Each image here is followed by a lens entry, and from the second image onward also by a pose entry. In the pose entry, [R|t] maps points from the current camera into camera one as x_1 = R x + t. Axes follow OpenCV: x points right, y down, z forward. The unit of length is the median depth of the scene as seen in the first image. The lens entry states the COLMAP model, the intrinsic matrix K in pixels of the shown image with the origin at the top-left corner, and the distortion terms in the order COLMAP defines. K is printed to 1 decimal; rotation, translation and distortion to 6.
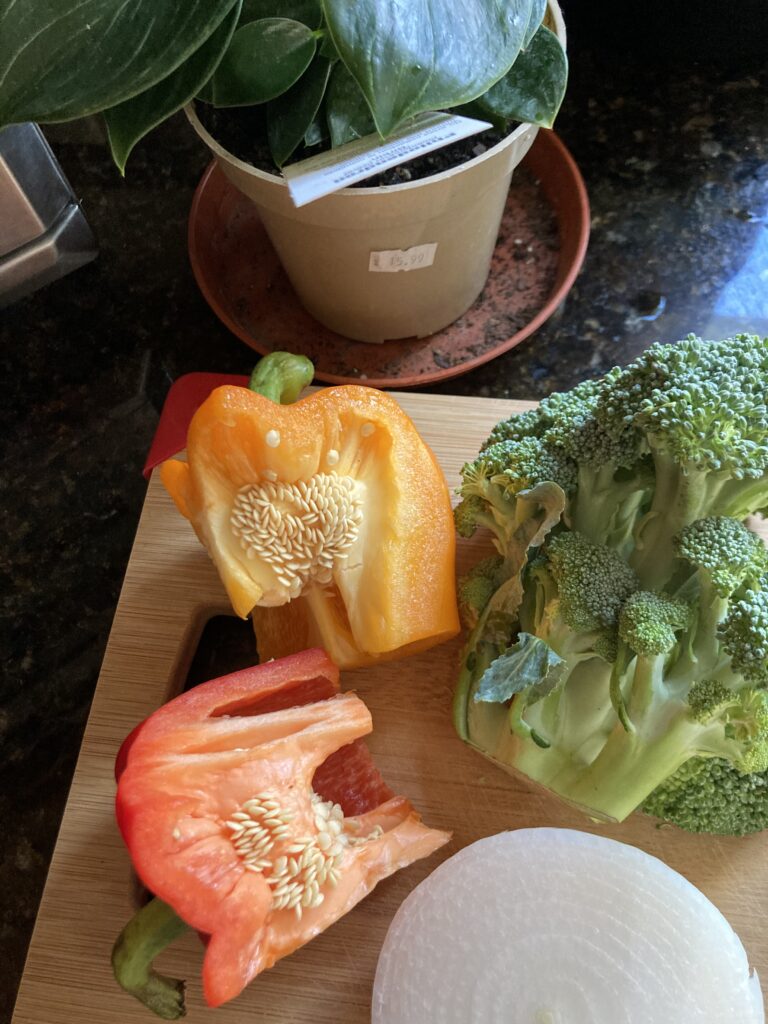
lens RADIAL K [[826.0, 0, 384.0], [0, 826.0, 512.0], [0, 0, 1]] dist [0.000962, -0.008859]
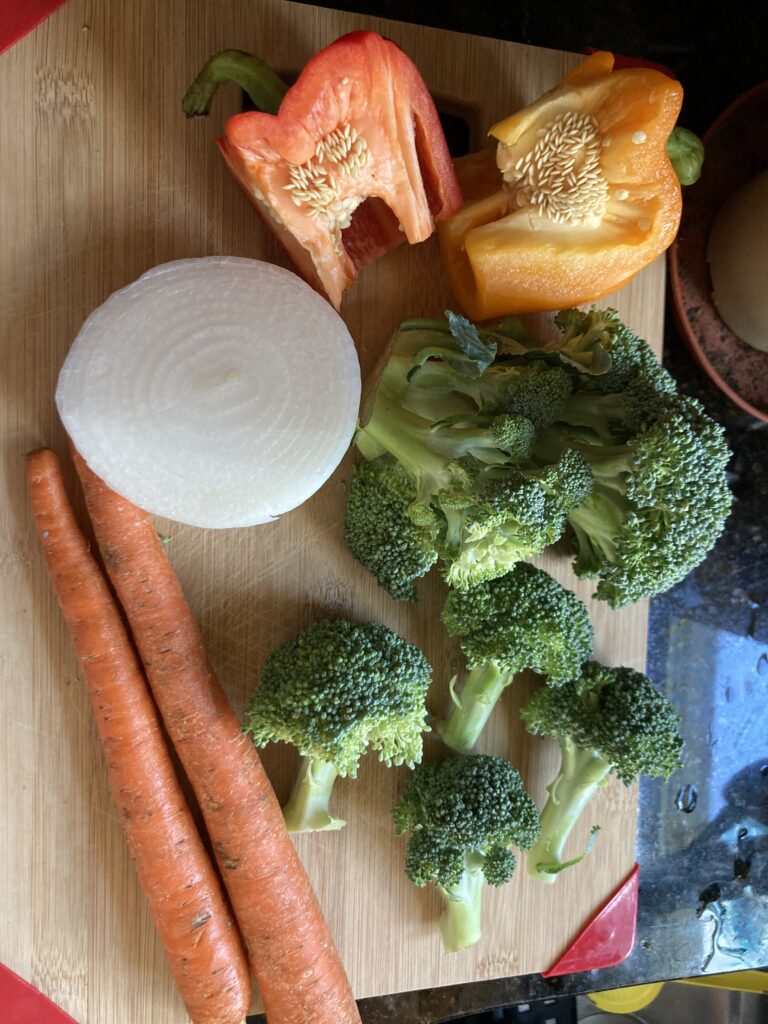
lens RADIAL K [[826.0, 0, 384.0], [0, 826.0, 512.0], [0, 0, 1]] dist [0.000962, -0.008859]
pose [[0.073320, 0.984670, 0.158268, 0.190843], [-0.988567, 0.050791, 0.141973, 0.139067], [0.131758, -0.166868, 0.977136, -0.350508]]
